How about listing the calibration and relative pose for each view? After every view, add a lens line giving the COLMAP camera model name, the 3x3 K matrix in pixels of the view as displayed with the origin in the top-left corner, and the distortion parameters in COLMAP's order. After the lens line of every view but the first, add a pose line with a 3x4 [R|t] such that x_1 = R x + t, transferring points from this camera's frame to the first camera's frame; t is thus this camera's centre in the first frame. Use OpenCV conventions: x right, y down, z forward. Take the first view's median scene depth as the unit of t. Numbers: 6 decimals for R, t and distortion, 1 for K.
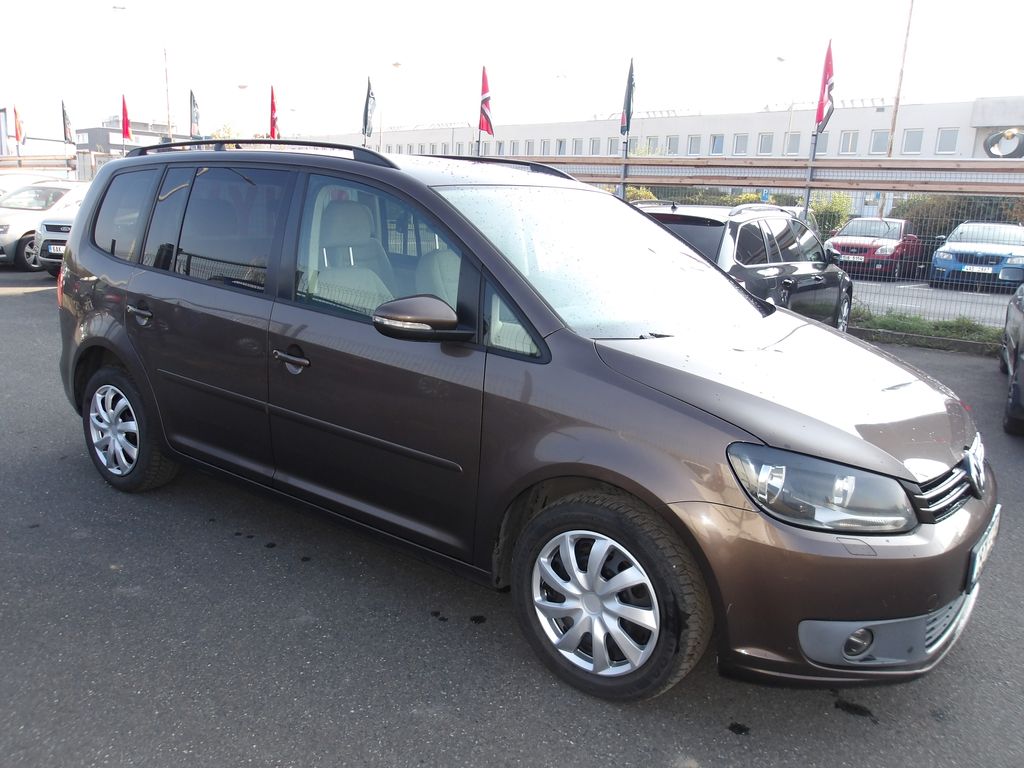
lens RADIAL K [[868.0, 0, 503.2], [0, 868.0, 384.7], [0, 0, 1]] dist [0.007921, -0.015797]
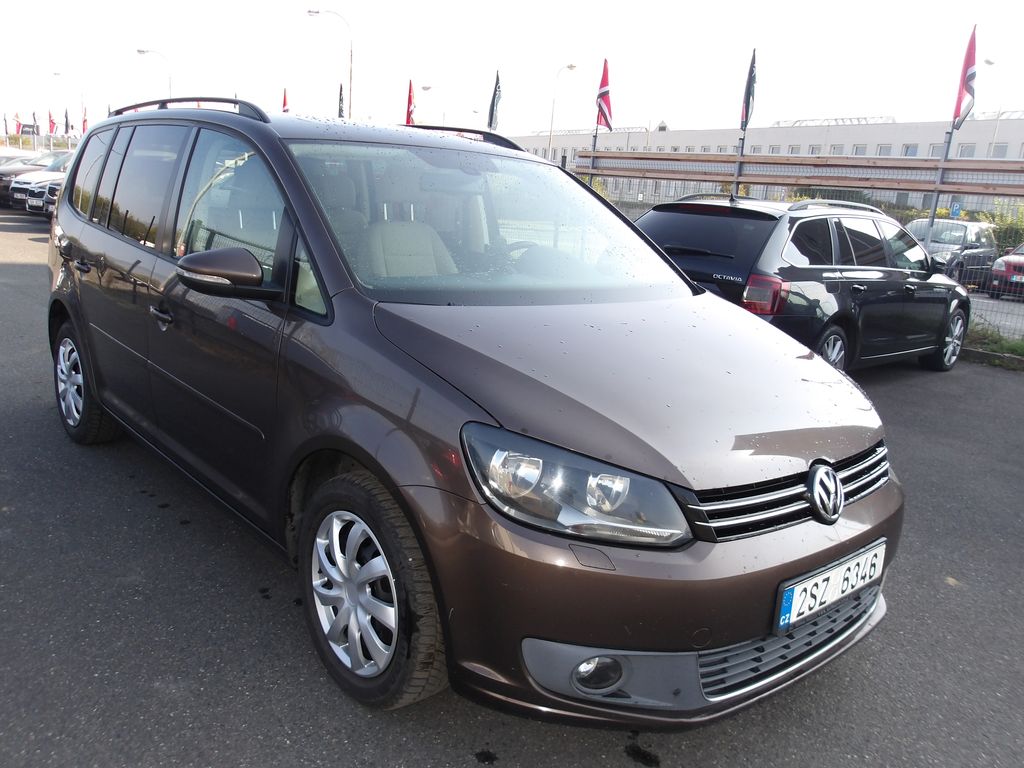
lens RADIAL K [[868.0, 0, 508.7], [0, 868.0, 381.3], [0, 0, 1]] dist [0.007921, -0.015797]
pose [[0.978336, 0.074560, -0.193132, 0.383210], [-0.076604, 0.997057, -0.003131, 0.021114], [0.192330, 0.017858, 0.981168, 0.131316]]
